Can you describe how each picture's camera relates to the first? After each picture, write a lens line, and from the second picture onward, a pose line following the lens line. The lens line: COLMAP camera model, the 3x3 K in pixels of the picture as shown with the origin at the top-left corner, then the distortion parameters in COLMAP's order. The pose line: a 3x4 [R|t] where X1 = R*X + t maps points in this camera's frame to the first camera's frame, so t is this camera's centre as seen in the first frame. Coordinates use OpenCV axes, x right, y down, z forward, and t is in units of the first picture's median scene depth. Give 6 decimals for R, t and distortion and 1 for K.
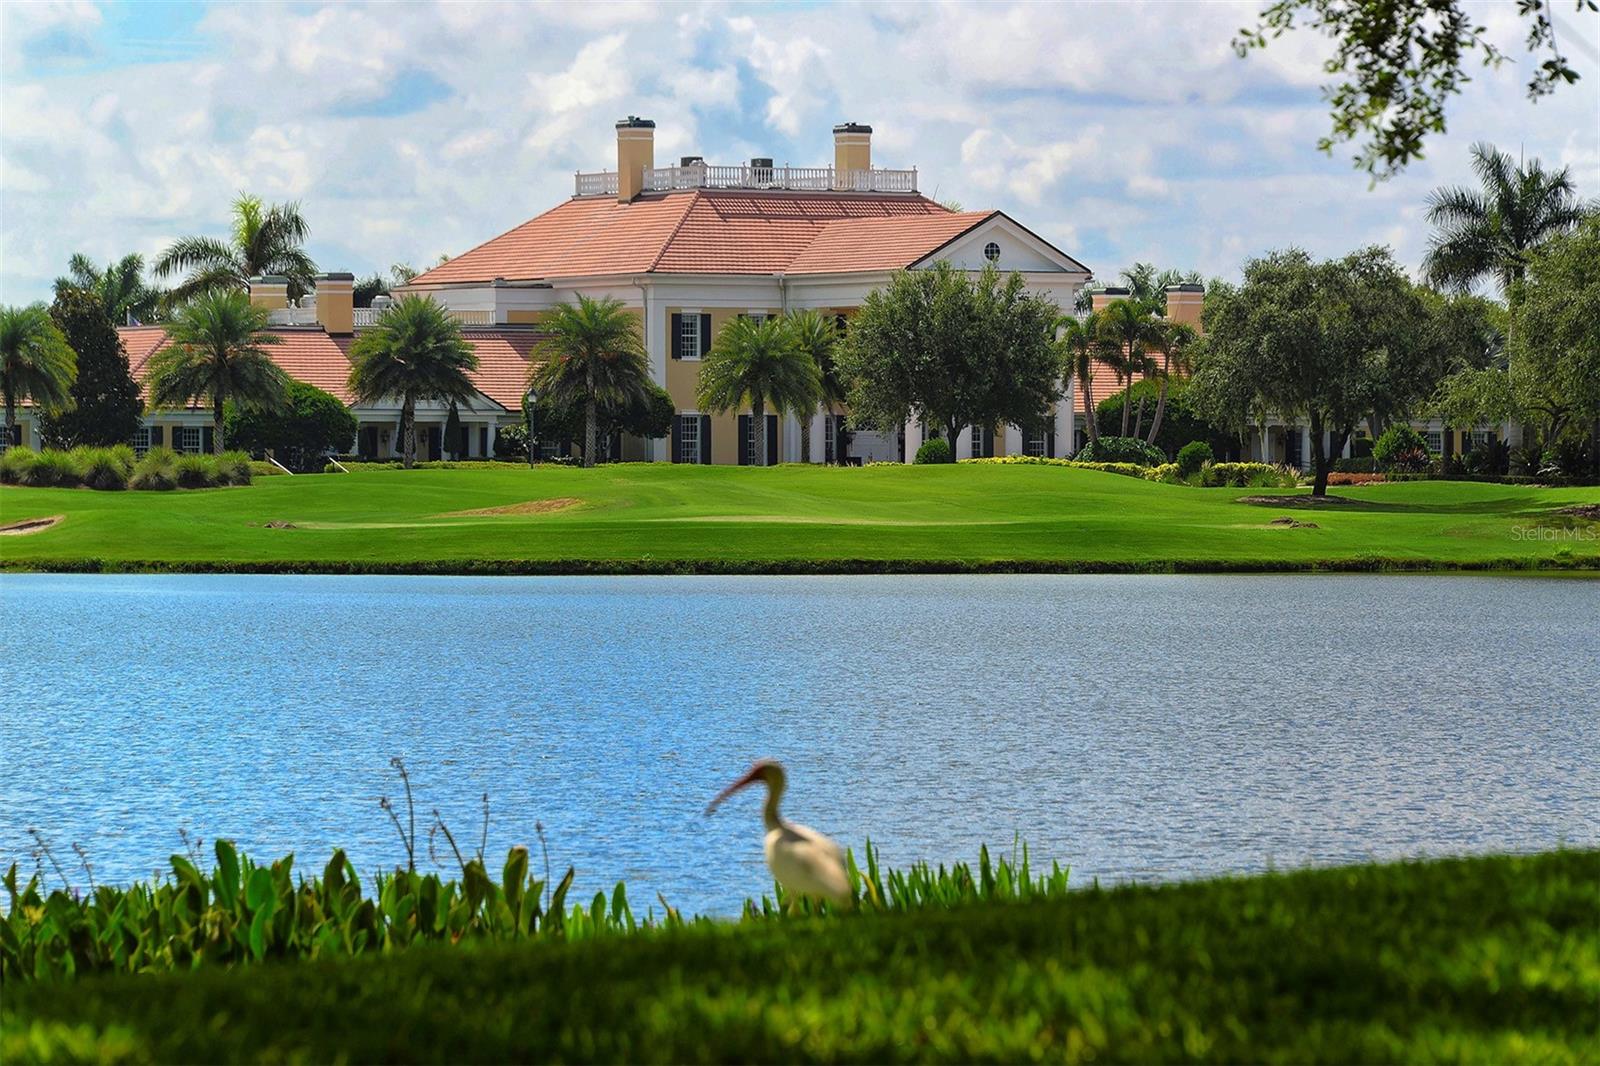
lens RADIAL K [[8705.8, 0, 799.7], [0, 8705.8, 533.3], [0, 0, 1]] dist [0.340895, 0.000000]
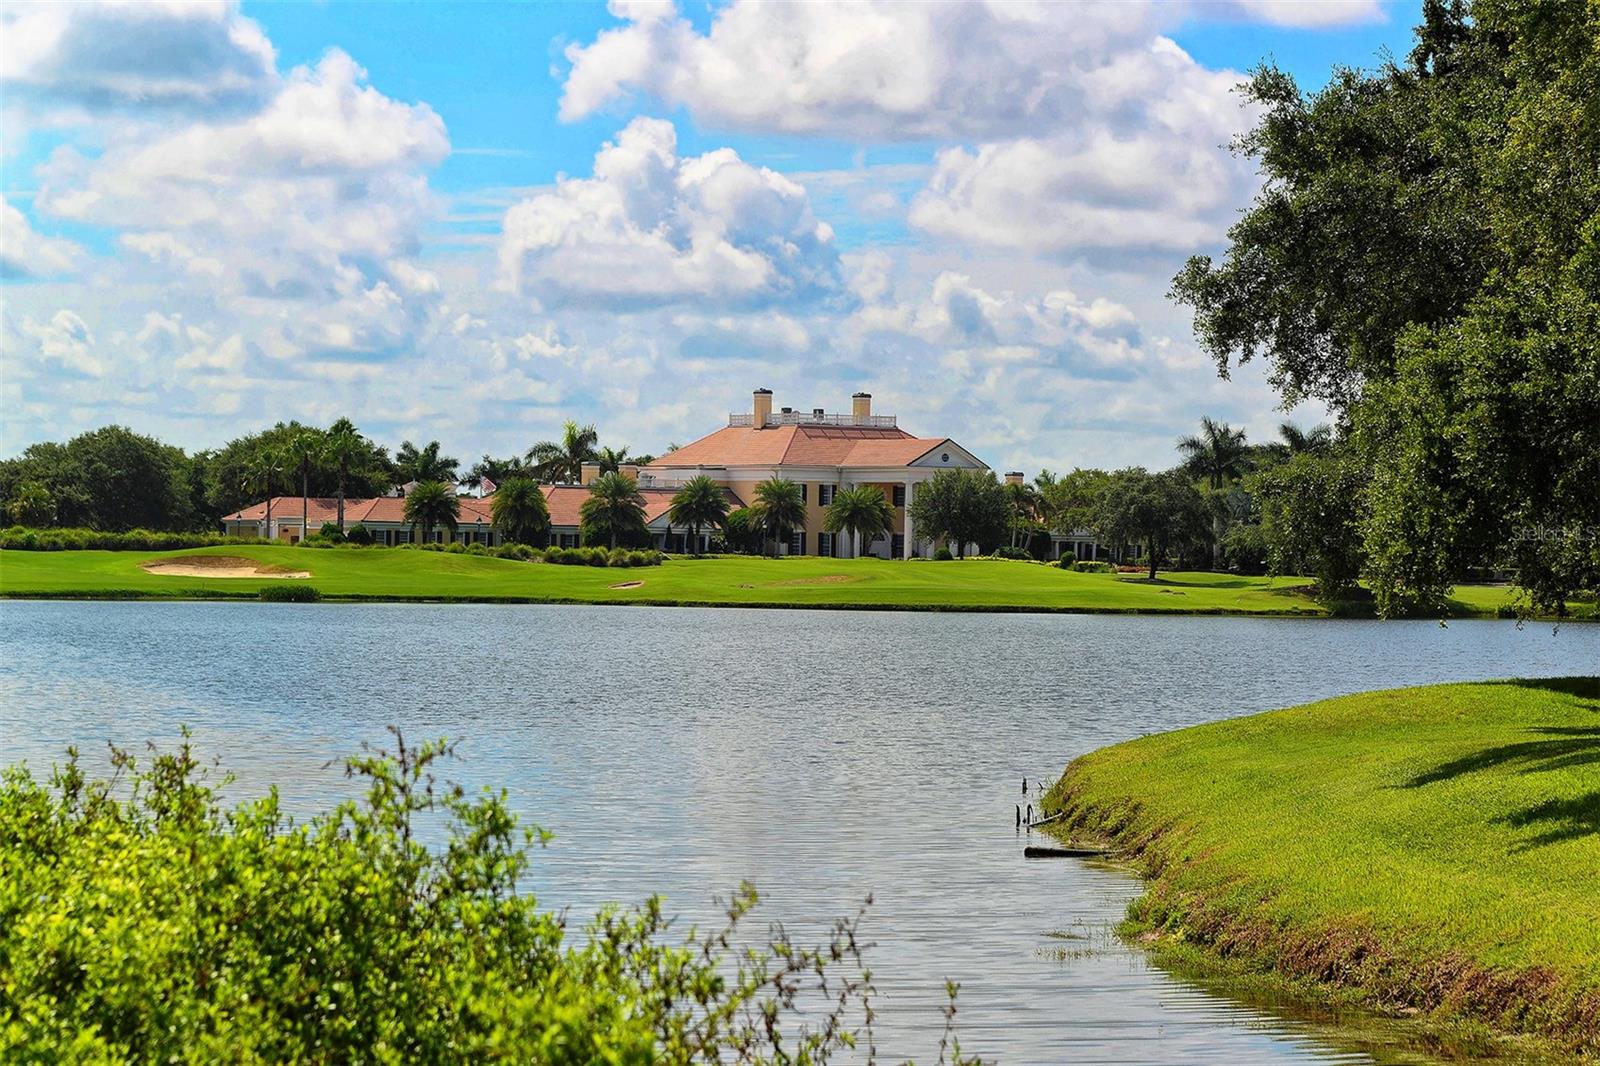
lens RADIAL K [[5164.8, 0, 800.2], [0, 5164.8, 533.7], [0, 0, 1]] dist [-0.041821, 0.000000]
pose [[0.997587, 0.017762, 0.067114, -0.104030], [-0.017156, 0.999807, -0.009592, -0.001485], [-0.067271, 0.008418, 0.997699, -0.263000]]
